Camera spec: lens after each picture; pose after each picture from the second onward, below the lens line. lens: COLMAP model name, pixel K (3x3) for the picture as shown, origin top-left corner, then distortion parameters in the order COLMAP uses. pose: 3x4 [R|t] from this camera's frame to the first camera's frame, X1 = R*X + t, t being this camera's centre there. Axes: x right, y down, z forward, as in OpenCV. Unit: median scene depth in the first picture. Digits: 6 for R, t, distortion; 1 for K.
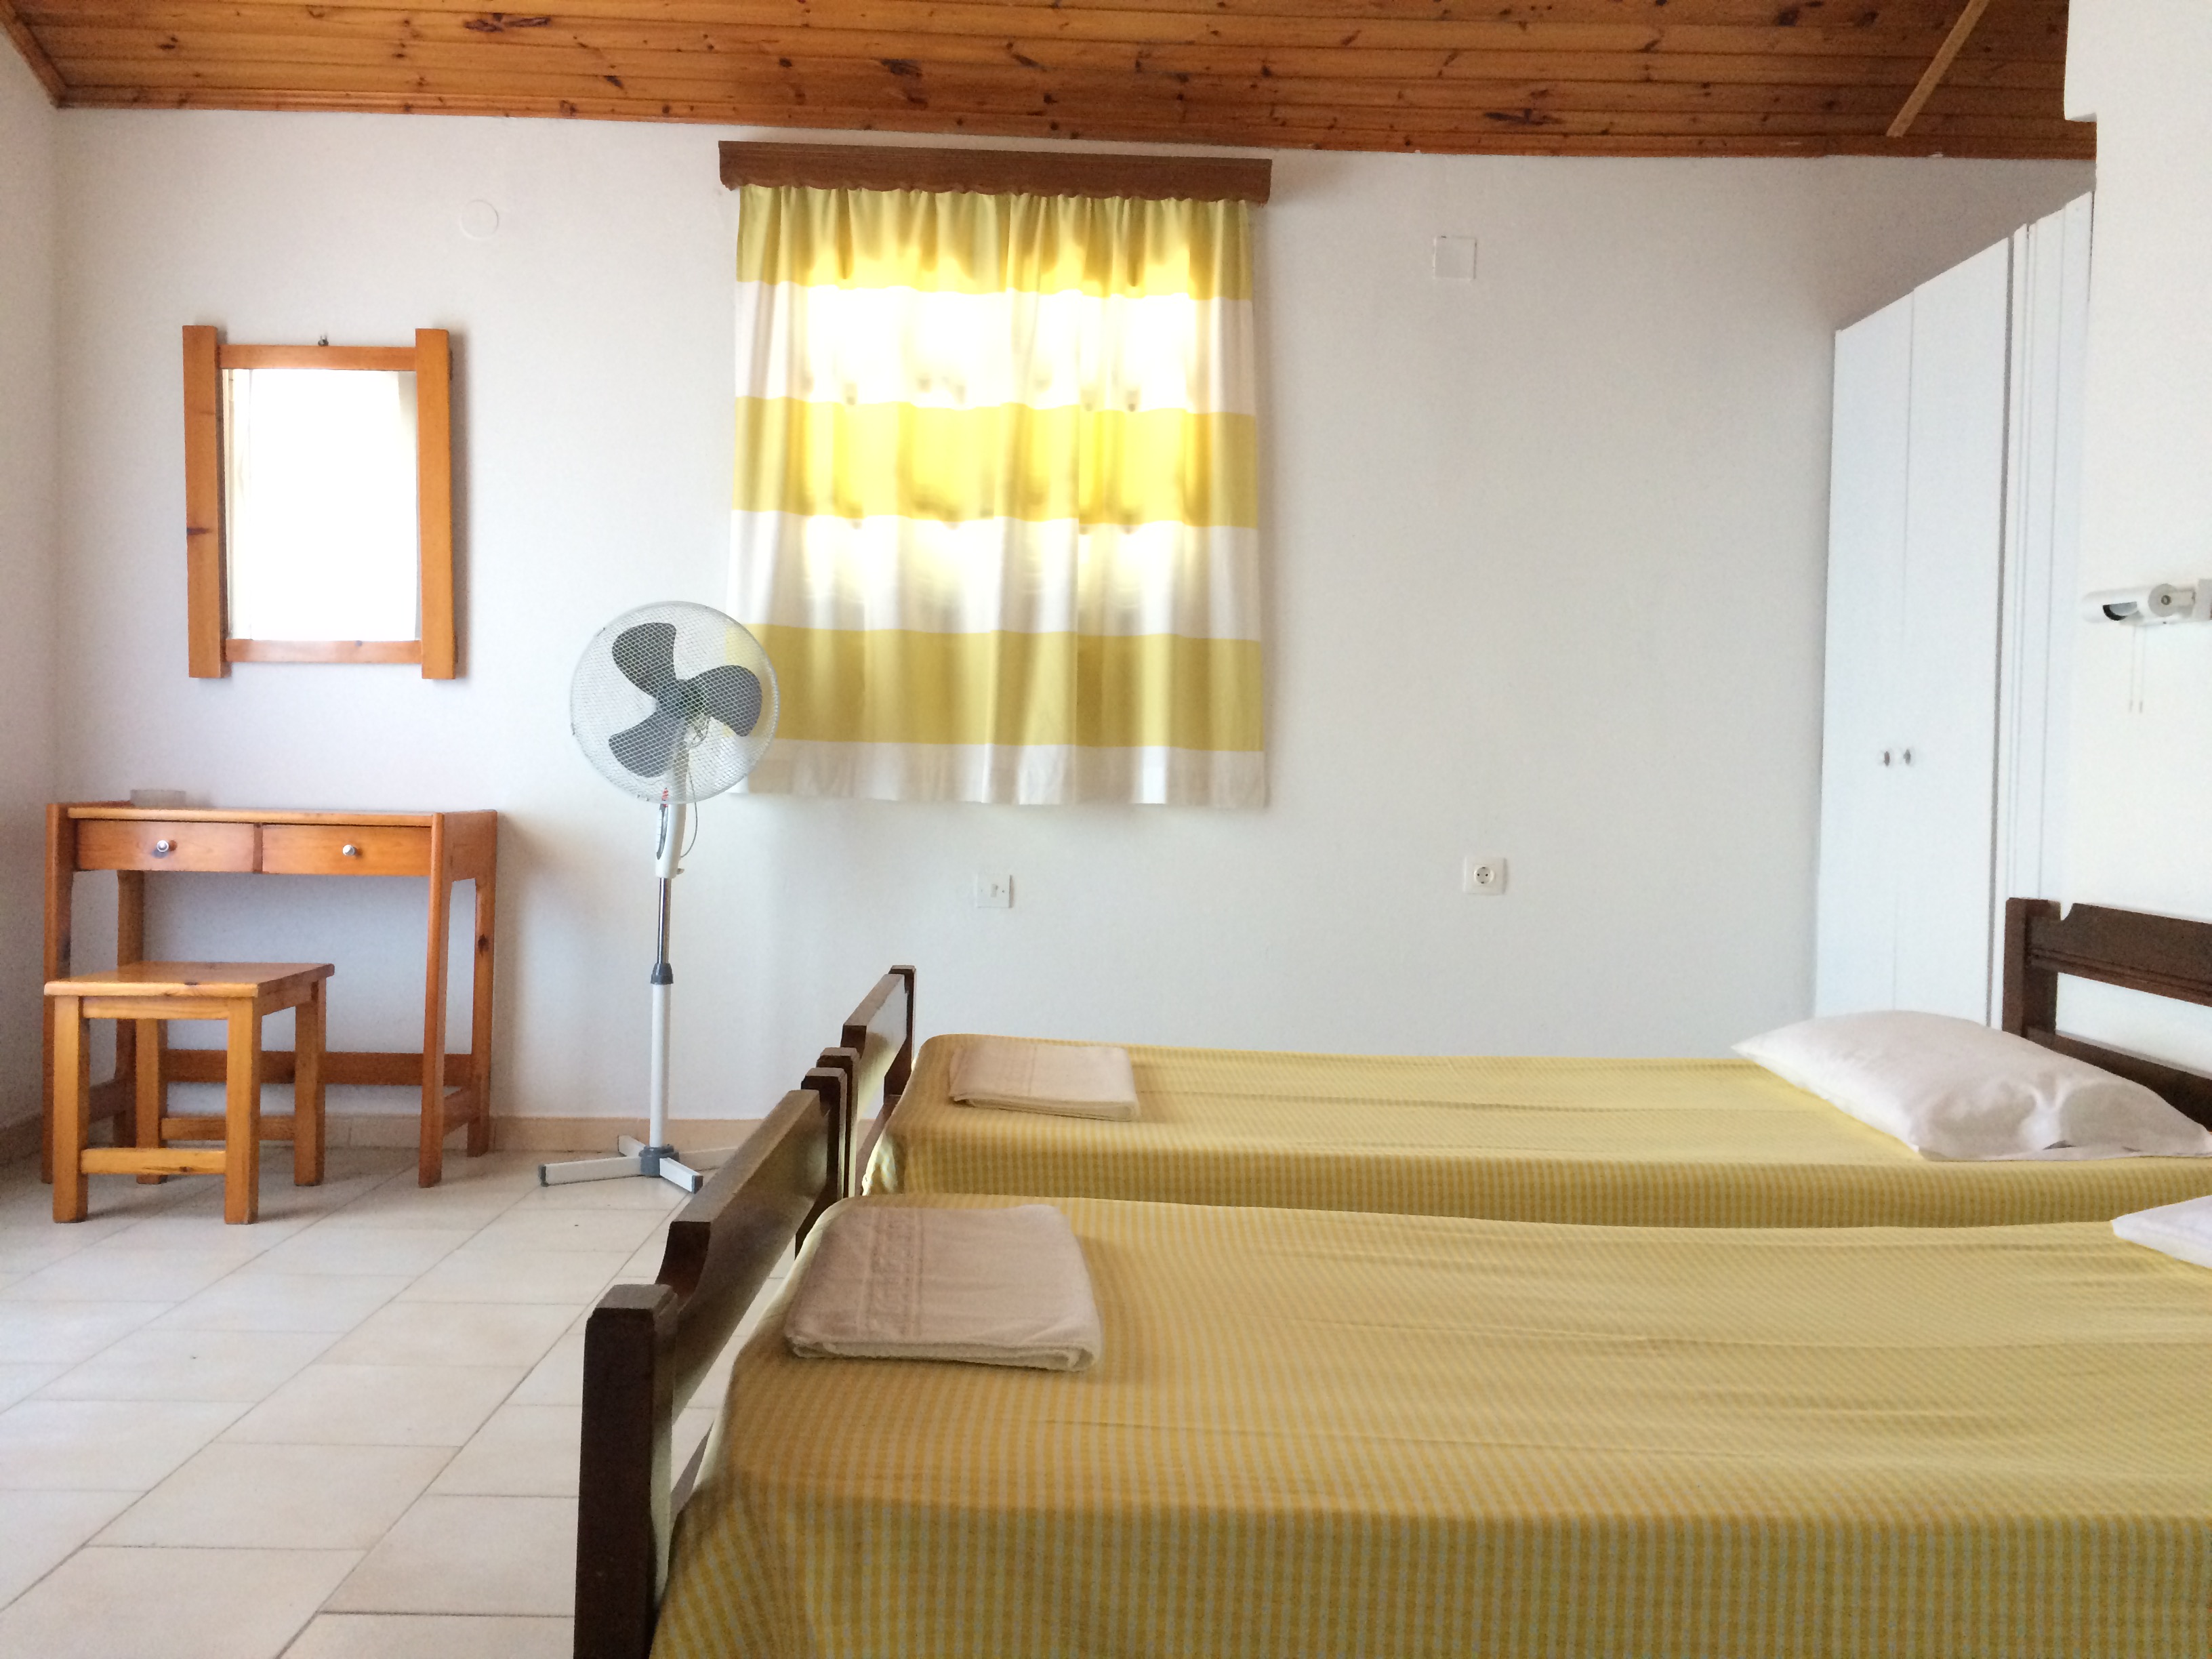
lens RADIAL K [[1893.2, 0, 1096.3], [0, 1893.2, 818.8], [0, 0, 1]] dist [0.088586, -0.121839]
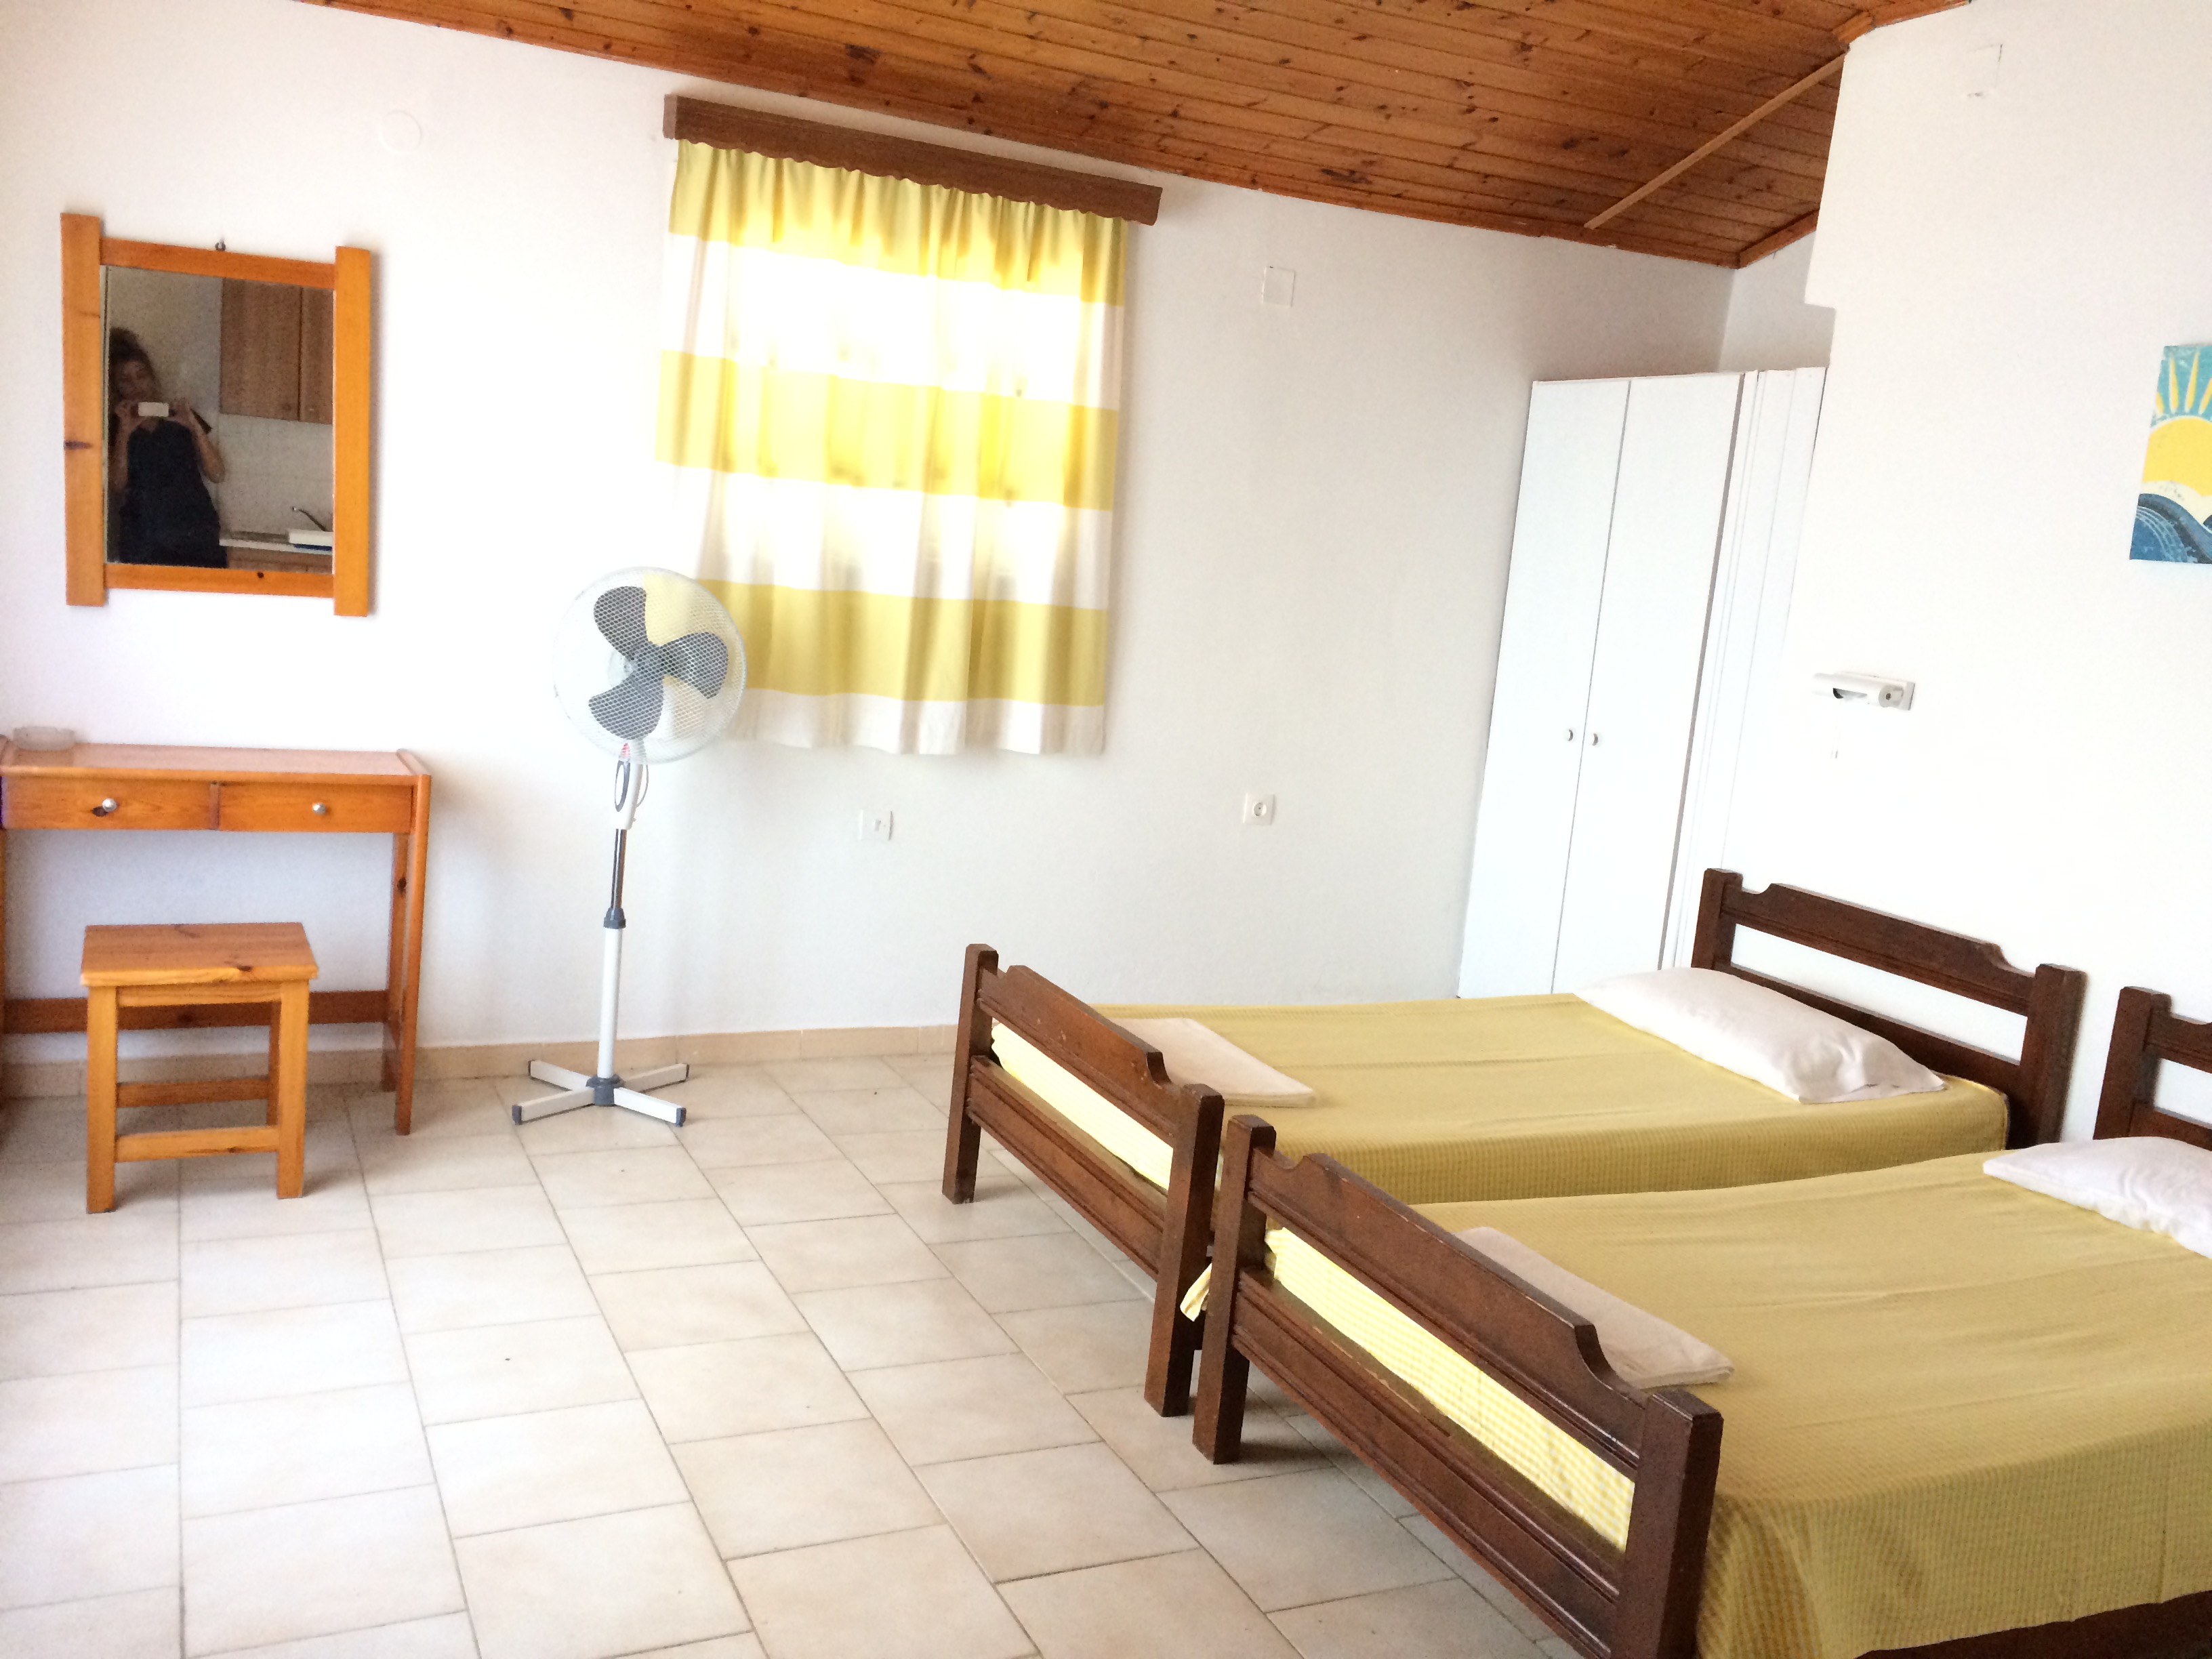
lens RADIAL K [[1893.2, 0, 1096.3], [0, 1893.2, 818.8], [0, 0, 1]] dist [0.088586, -0.121839]
pose [[0.907100, -0.003842, 0.420897, -0.413268], [-0.058912, 0.988957, 0.135992, -0.126881], [-0.416771, -0.148154, 0.896857, -0.046132]]
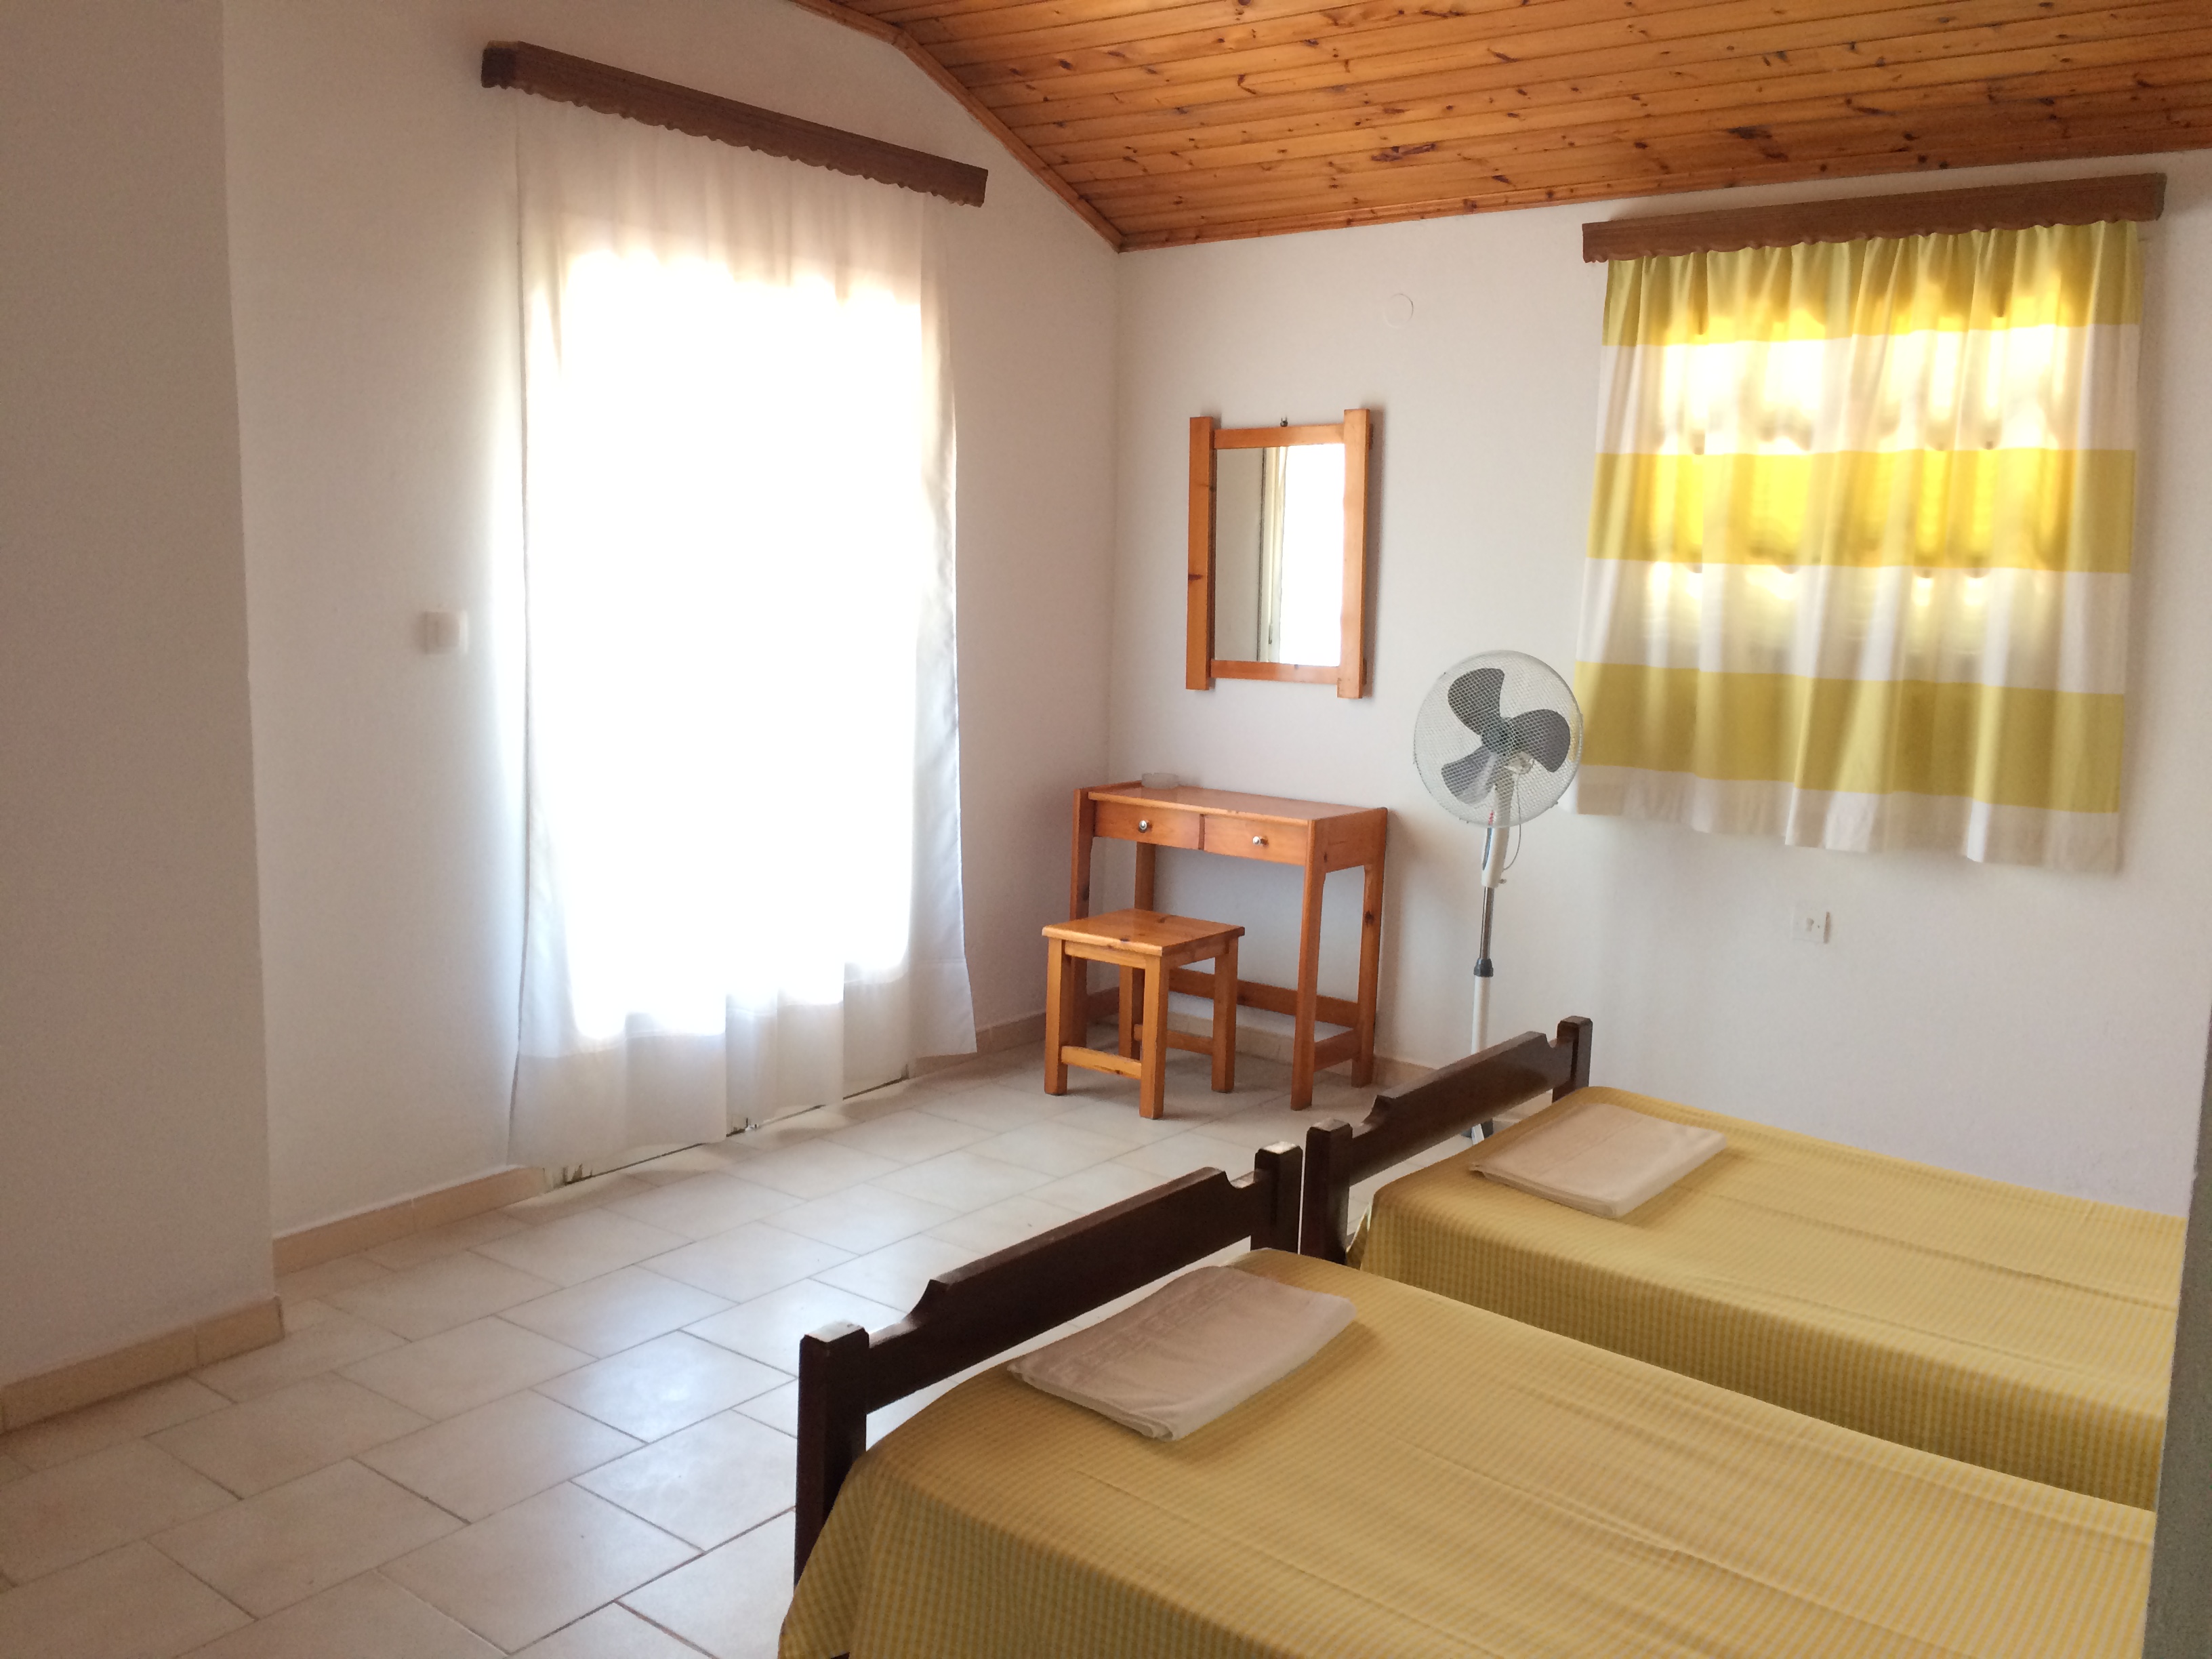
lens RADIAL K [[1893.2, 0, 1096.3], [0, 1893.2, 818.8], [0, 0, 1]] dist [0.088586, -0.121839]
pose [[0.775203, 0.089292, -0.625369, 0.296945], [-0.029048, 0.993951, 0.105912, -0.120957], [0.631044, -0.063938, 0.773108, -0.044589]]
